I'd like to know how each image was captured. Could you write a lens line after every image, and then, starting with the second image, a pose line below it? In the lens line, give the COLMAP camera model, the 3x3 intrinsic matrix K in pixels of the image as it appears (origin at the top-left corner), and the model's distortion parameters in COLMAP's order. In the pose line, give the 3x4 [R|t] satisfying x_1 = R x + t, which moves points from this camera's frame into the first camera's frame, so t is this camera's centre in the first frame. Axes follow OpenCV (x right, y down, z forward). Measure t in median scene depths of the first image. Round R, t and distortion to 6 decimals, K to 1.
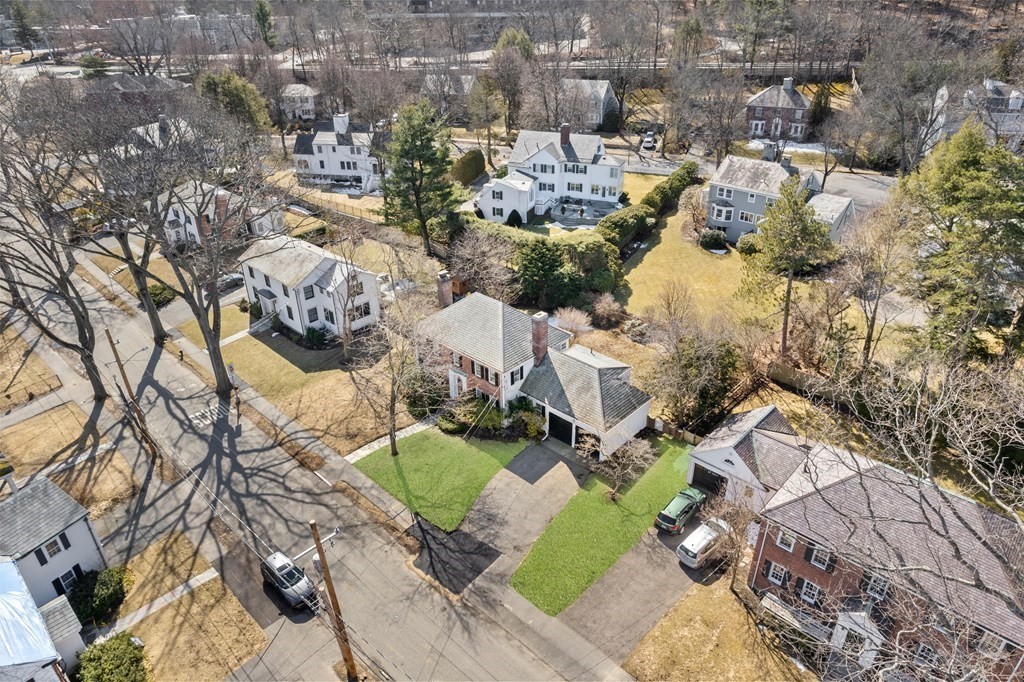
lens RADIAL K [[651.6, 0, 512.0], [0, 651.6, 341.0], [0, 0, 1]] dist [-0.038409, 0.003190]
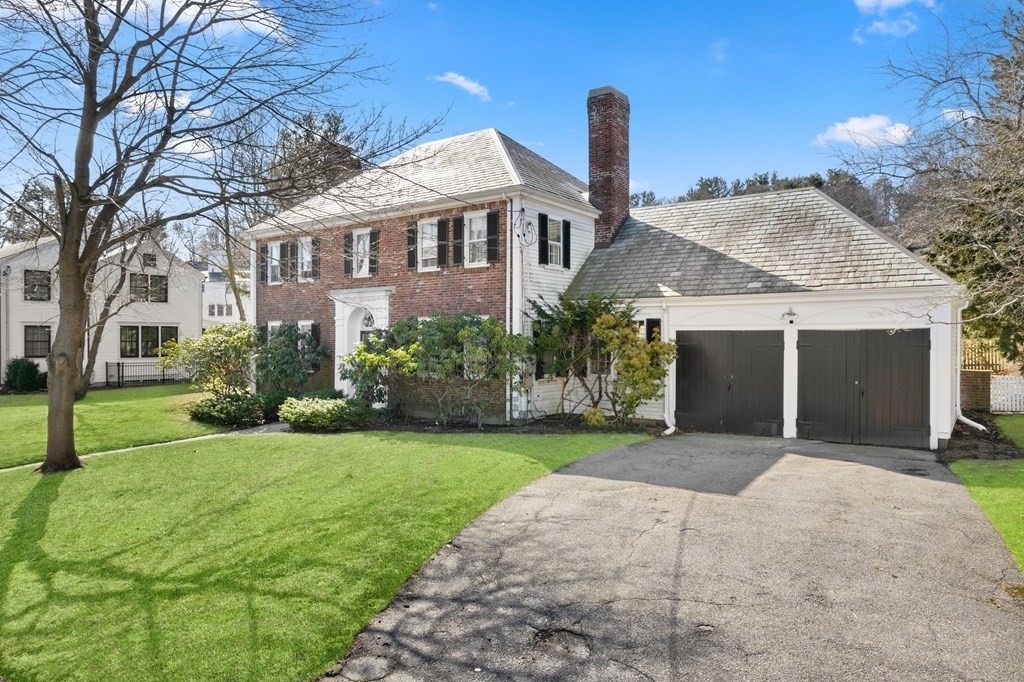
lens RADIAL K [[662.0, 0, 514.9], [0, 662.0, 339.4], [0, 0, 1]] dist [-0.055306, 0.035265]
pose [[0.991060, 0.021432, 0.131683, -0.040627], [0.046172, 0.870924, -0.489244, 0.192155], [-0.125171, 0.490951, 0.862148, 0.576060]]
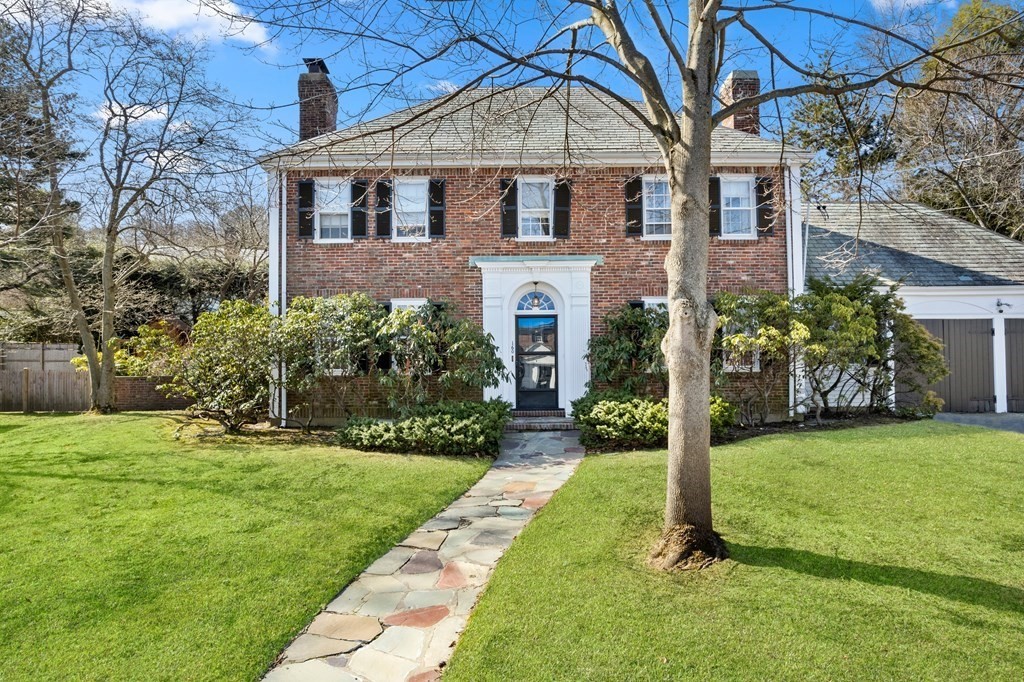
lens RADIAL K [[662.0, 0, 514.9], [0, 662.0, 339.4], [0, 0, 1]] dist [-0.055306, 0.035265]
pose [[0.726193, 0.037495, 0.686468, -0.211884], [0.329630, 0.857264, -0.395529, 0.134987], [-0.603314, 0.513511, 0.610180, 0.705971]]
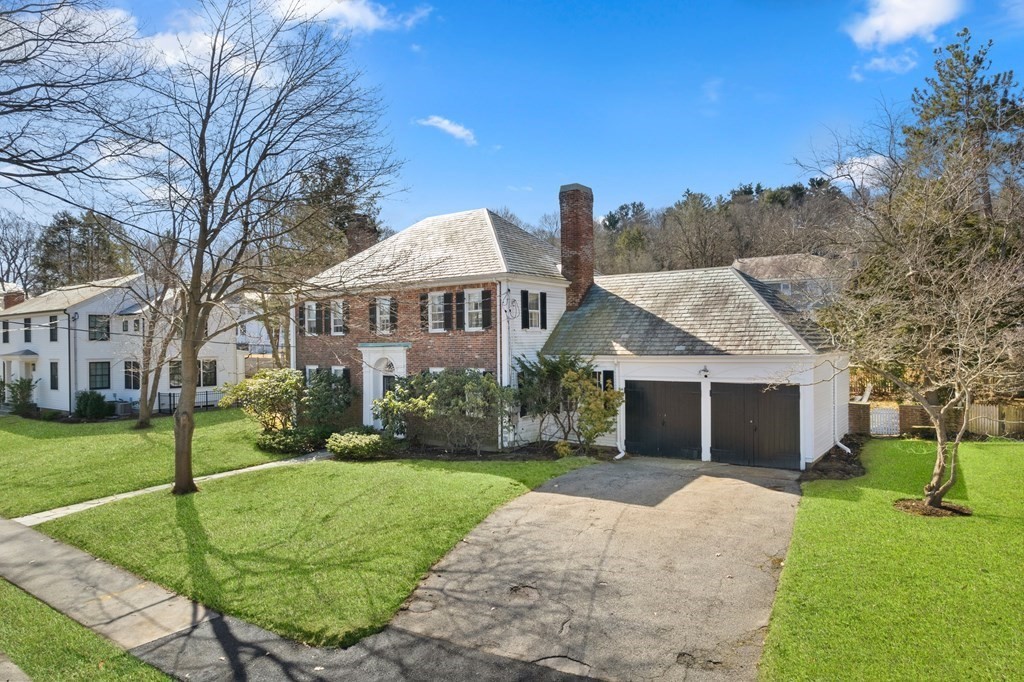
lens RADIAL K [[651.6, 0, 512.0], [0, 651.6, 341.0], [0, 0, 1]] dist [-0.038409, 0.003190]
pose [[0.991062, 0.008371, 0.133141, -0.046993], [0.058588, 0.869319, -0.490766, 0.208772], [-0.119850, 0.494180, 0.861059, 0.504397]]
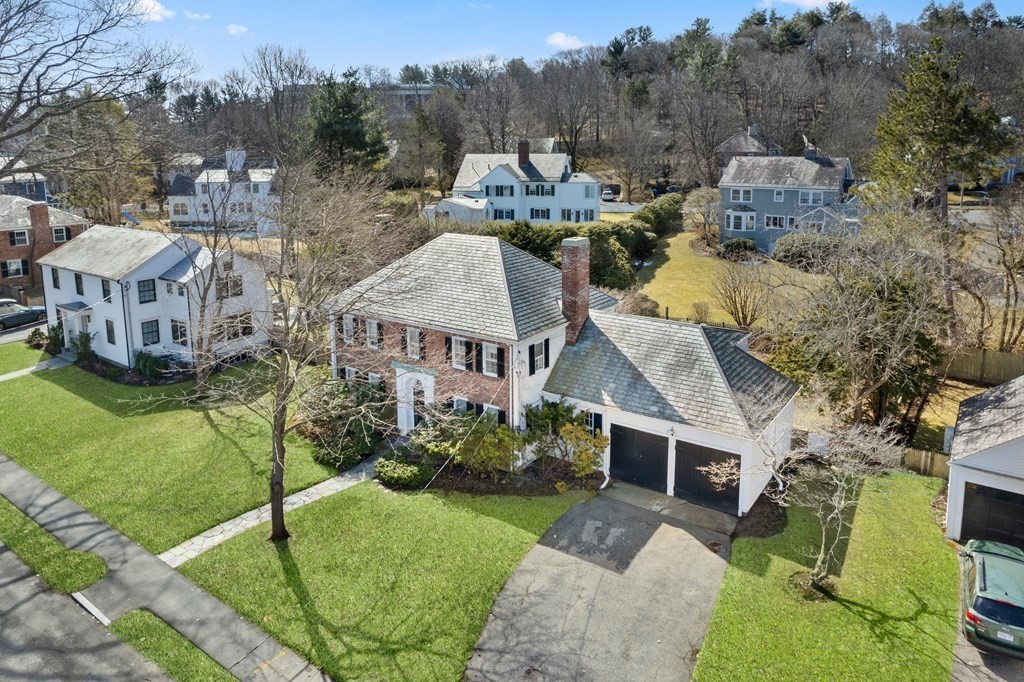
lens RADIAL K [[675.8, 0, 514.3], [0, 675.8, 243.8], [0, 0, 1]] dist [-0.001798, -0.074906]
pose [[0.990554, -0.009196, 0.136813, -0.063621], [0.058314, 0.931279, -0.359610, 0.122510], [-0.124104, 0.364191, 0.923018, 0.372898]]
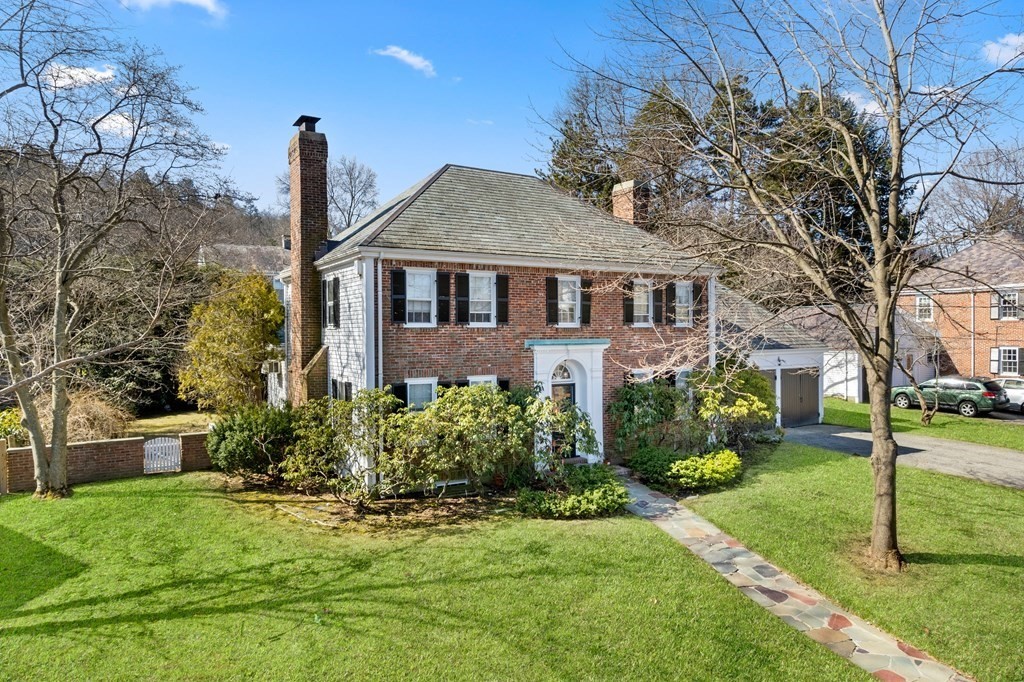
lens RADIAL K [[676.6, 0, 513.8], [0, 676.6, 325.7], [0, 0, 1]] dist [-0.060878, 0.043927]
pose [[0.258923, 0.025830, 0.965552, -0.330218], [0.469890, 0.870011, -0.149280, 0.059527], [-0.843897, 0.492356, 0.213129, 0.772027]]
